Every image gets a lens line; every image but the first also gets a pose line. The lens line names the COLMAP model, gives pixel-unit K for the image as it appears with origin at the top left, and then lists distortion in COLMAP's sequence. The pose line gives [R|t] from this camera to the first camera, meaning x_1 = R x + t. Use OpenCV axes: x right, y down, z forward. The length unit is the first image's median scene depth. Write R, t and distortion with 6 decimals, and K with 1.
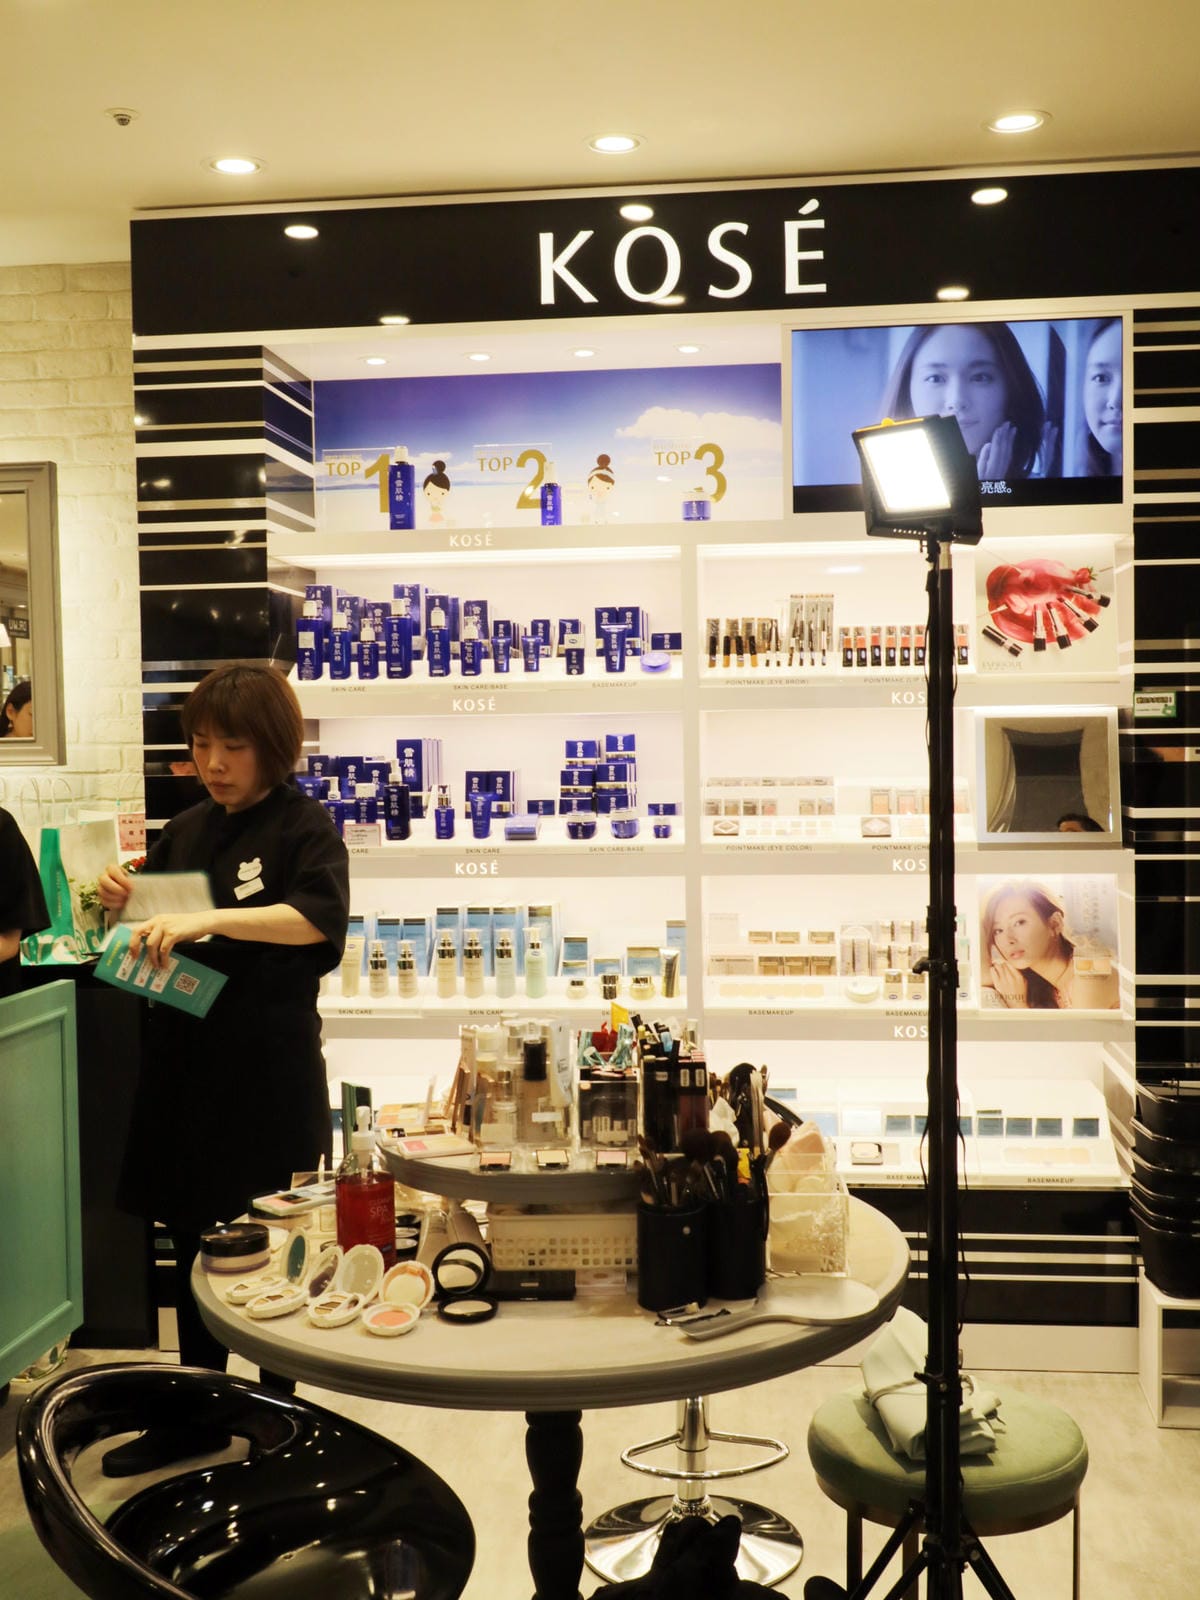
lens RADIAL K [[1765.9, 0, 604.4], [0, 1765.9, 805.9], [0, 0, 1]] dist [0.004583, 0.000000]
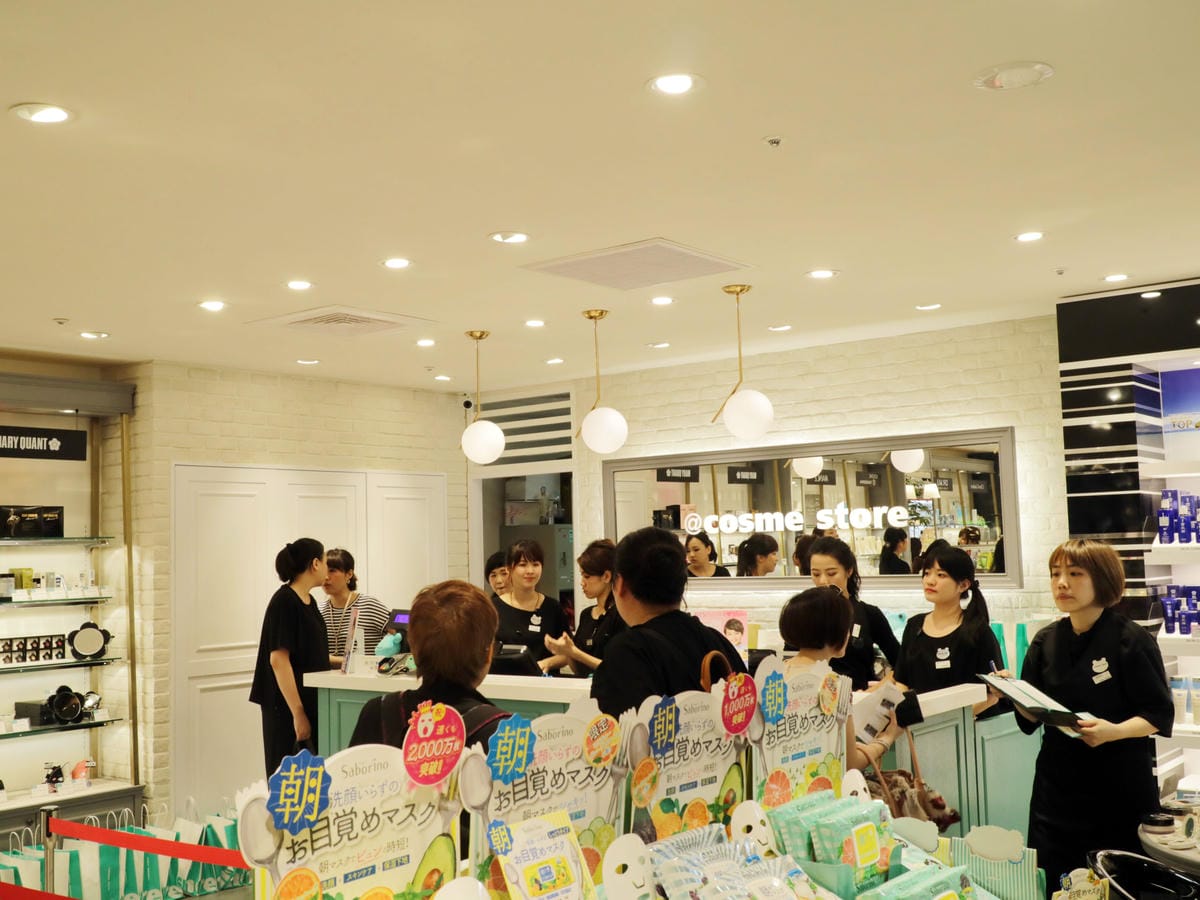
lens RADIAL K [[1324.5, 0, 599.5], [0, 1324.5, 444.4], [0, 0, 1]] dist [0.004583, 0.000000]
pose [[0.854054, -0.051655, -0.517613, 0.039176], [-0.006165, 0.993982, -0.109367, -0.018483], [0.520148, 0.096597, 0.848596, -0.409795]]
